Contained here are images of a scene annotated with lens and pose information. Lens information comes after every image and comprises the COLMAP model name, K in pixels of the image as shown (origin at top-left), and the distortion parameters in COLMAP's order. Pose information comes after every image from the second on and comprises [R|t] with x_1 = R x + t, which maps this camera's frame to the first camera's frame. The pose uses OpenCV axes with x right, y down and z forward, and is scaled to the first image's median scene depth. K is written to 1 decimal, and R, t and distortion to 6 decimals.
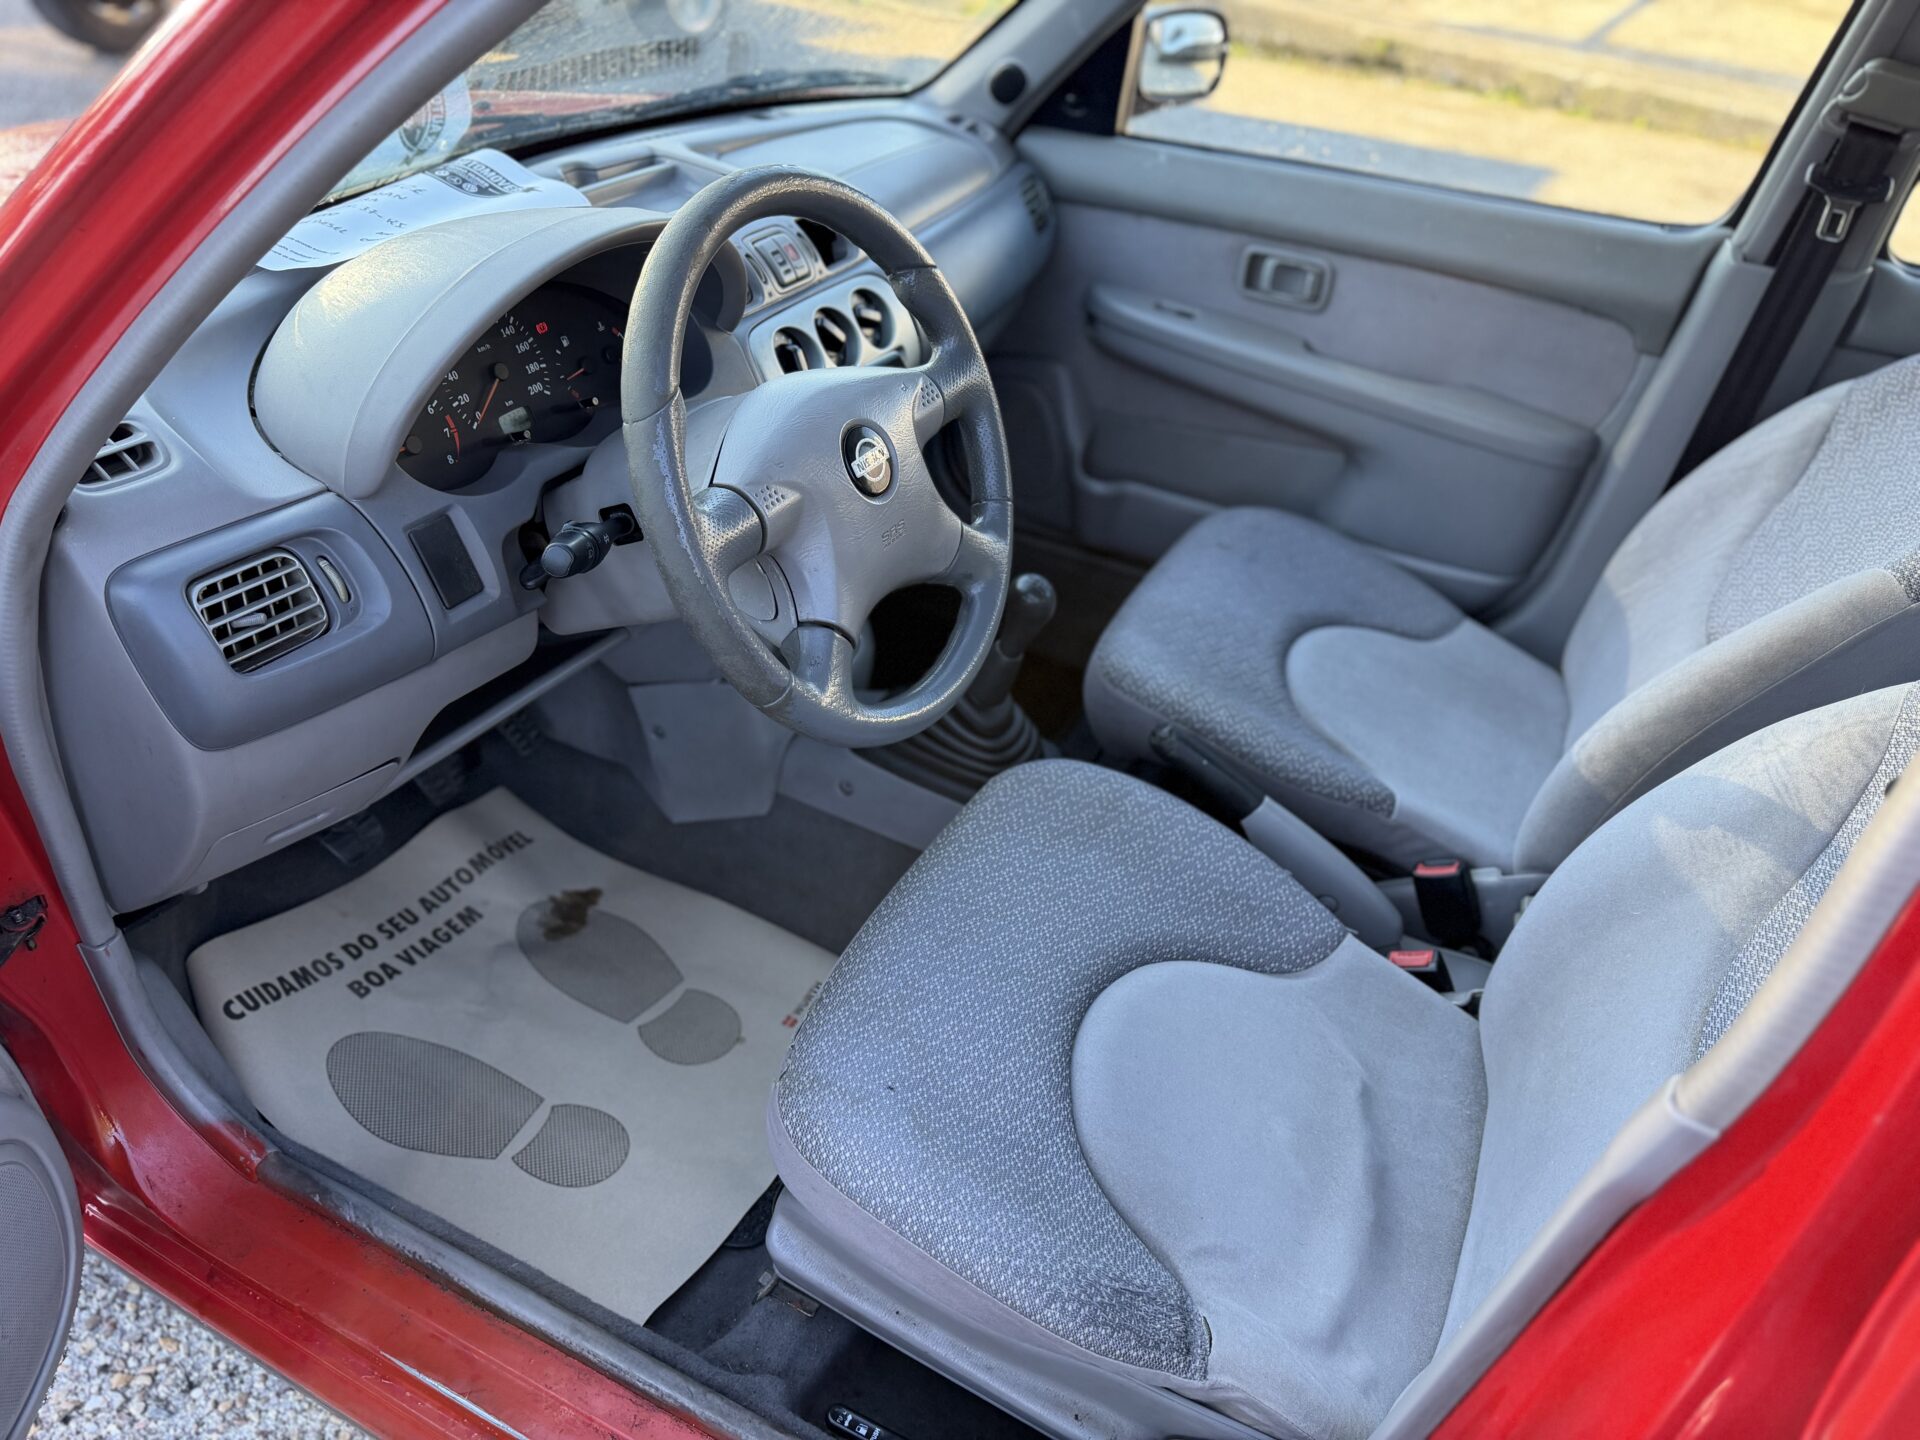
lens RADIAL K [[1352.8, 0, 972.3], [0, 1352.8, 716.8], [0, 0, 1]] dist [0.005141, -0.015131]
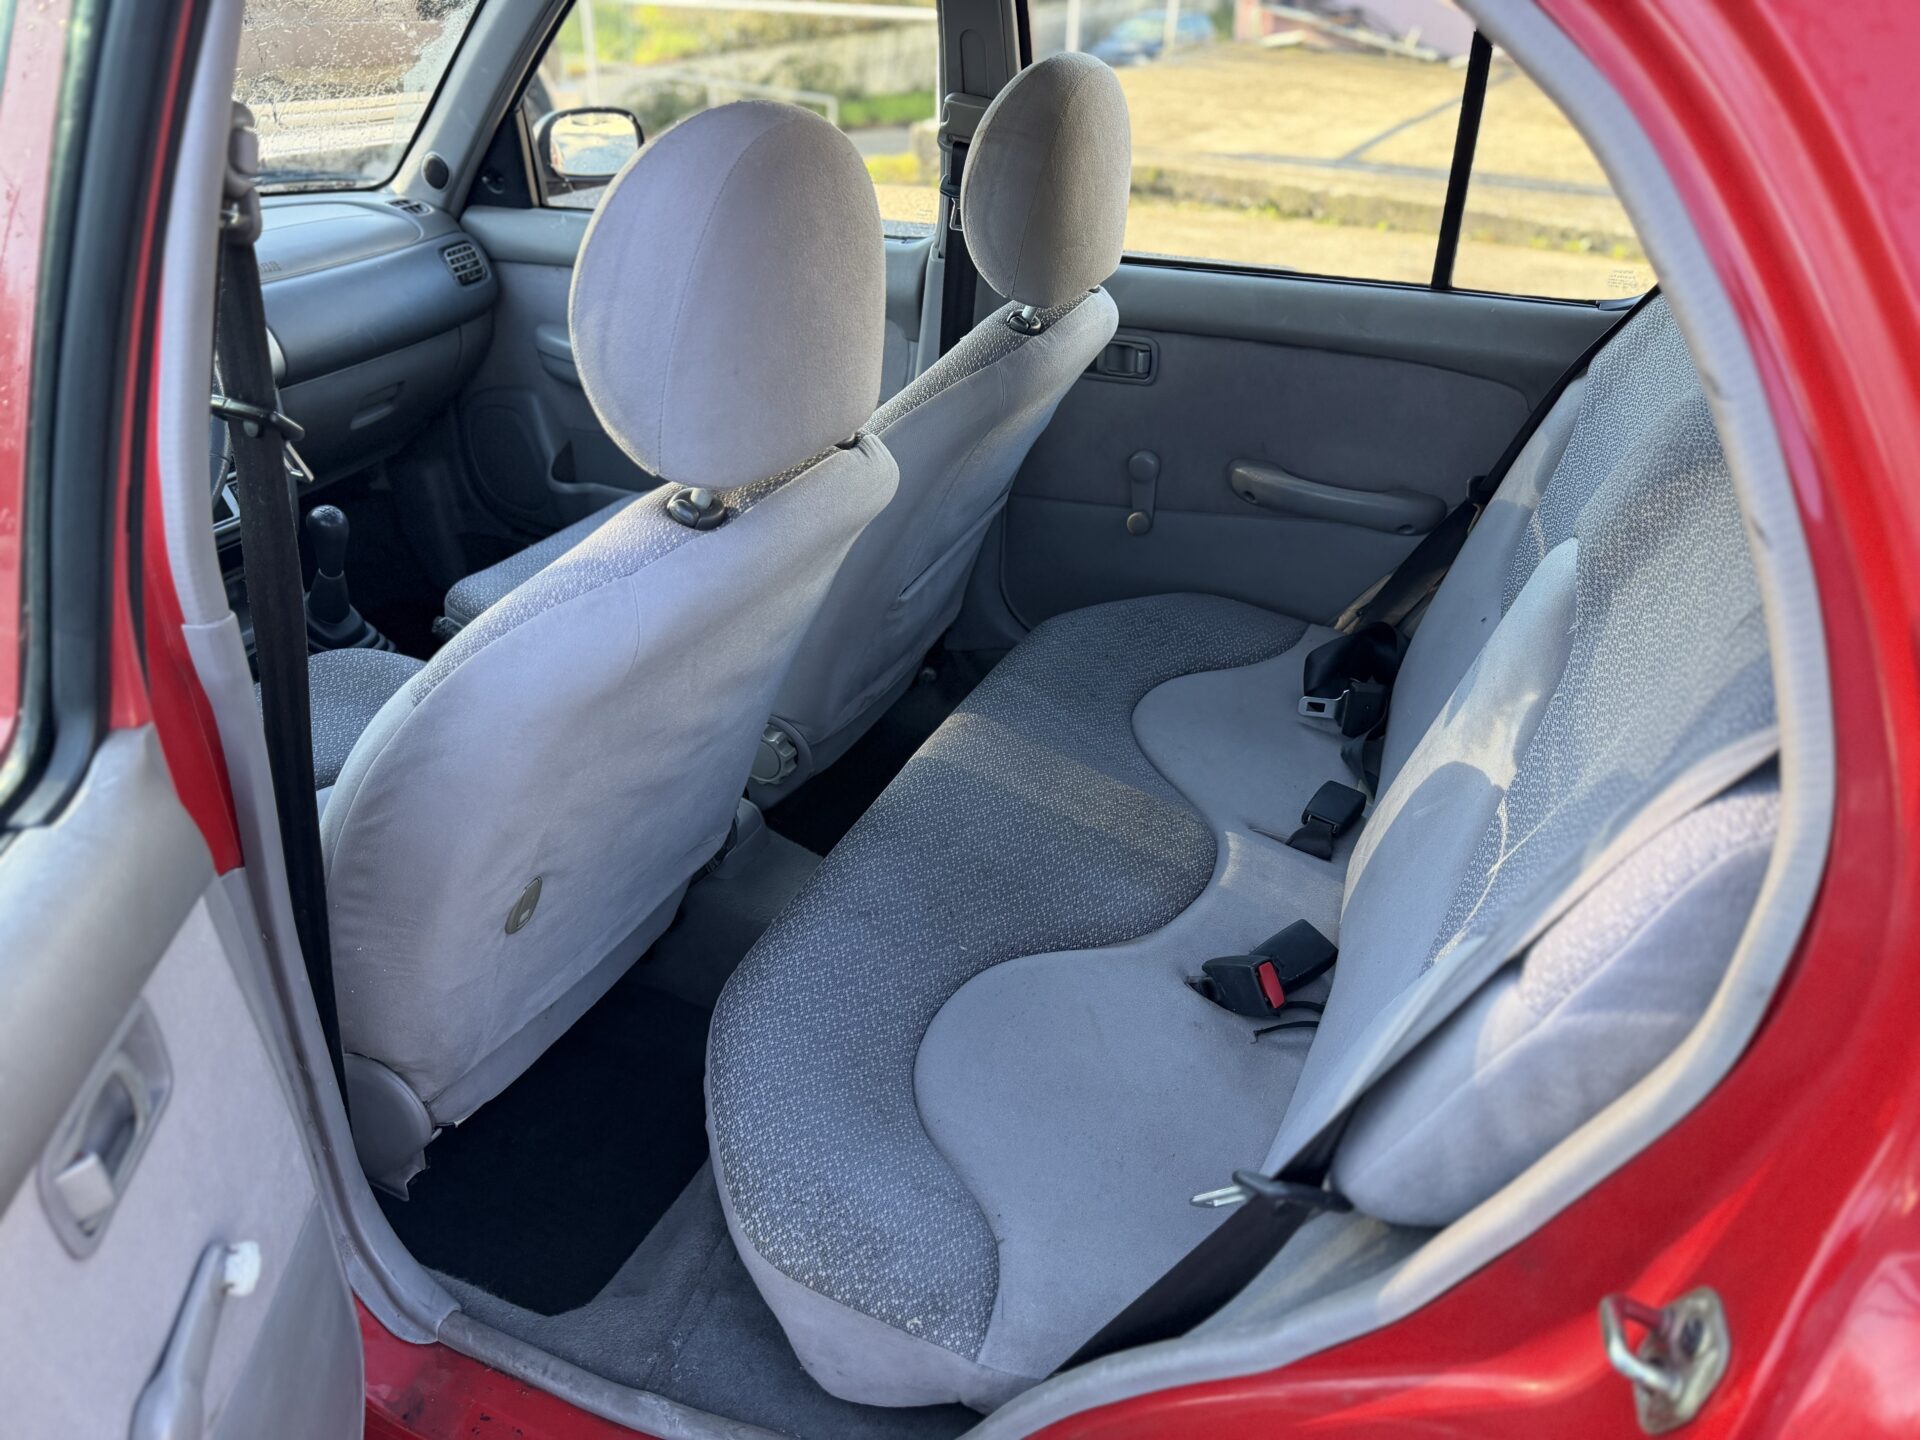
lens RADIAL K [[1352.8, 0, 942.2], [0, 1352.8, 721.3], [0, 0, 1]] dist [0.005141, -0.015131]
pose [[0.998038, -0.062550, 0.002725, 0.446183], [0.062501, 0.992826, -0.101932, 0.195536], [0.003670, 0.101902, 0.994788, -0.201425]]
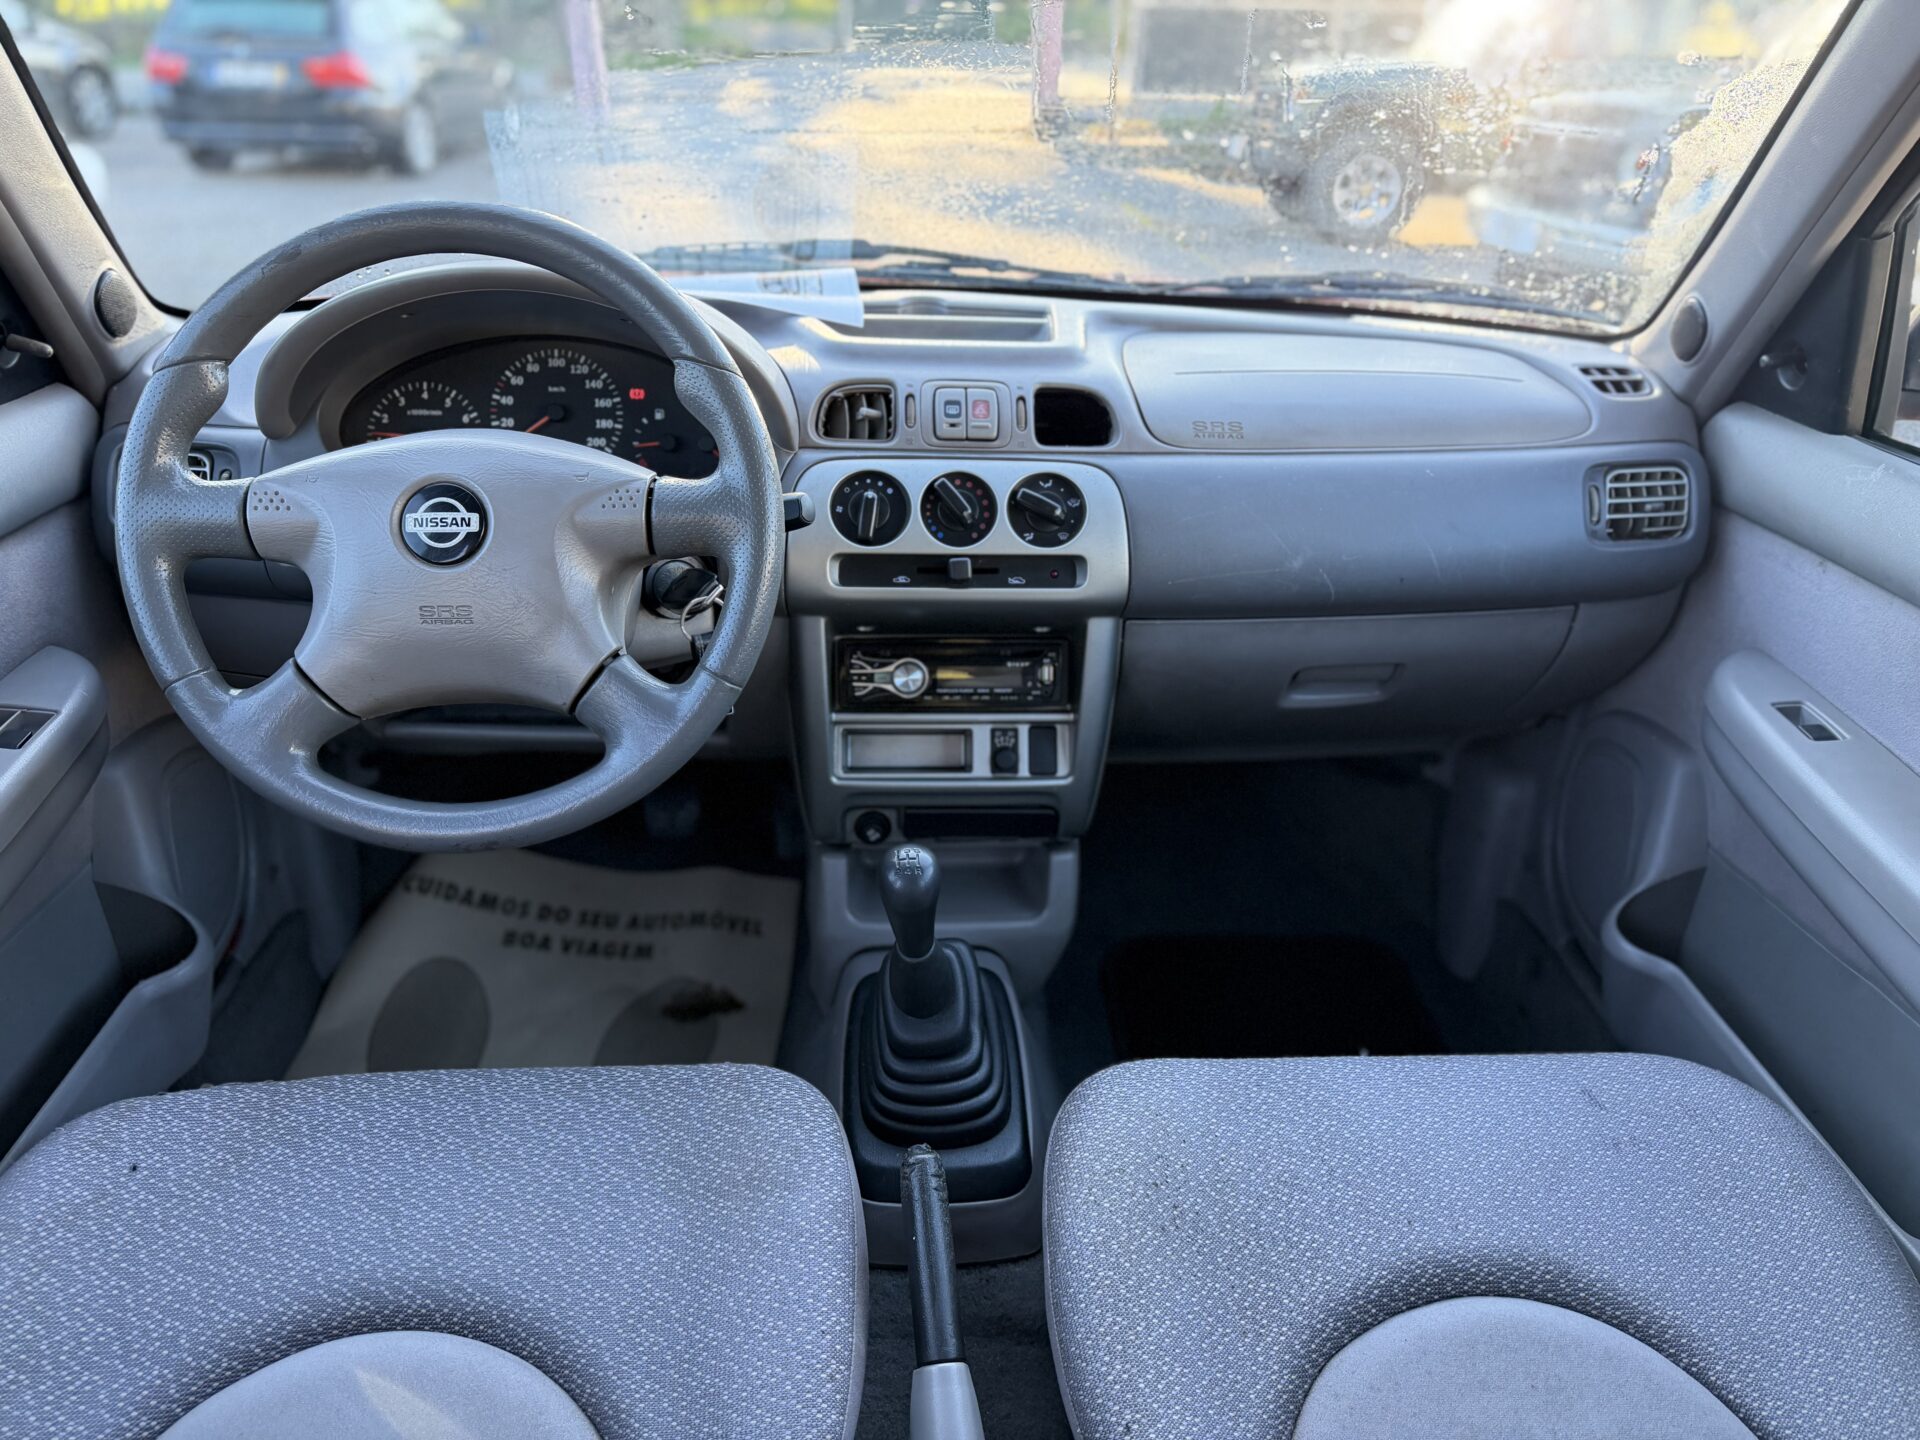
lens RADIAL K [[1352.8, 0, 955.9], [0, 1352.8, 722.8], [0, 0, 1]] dist [0.005141, -0.015131]
pose [[0.500158, 0.336179, -0.798013, 0.427832], [-0.493331, 0.868007, 0.056467, -0.150465], [0.711664, 0.365442, 0.599988, 0.393125]]
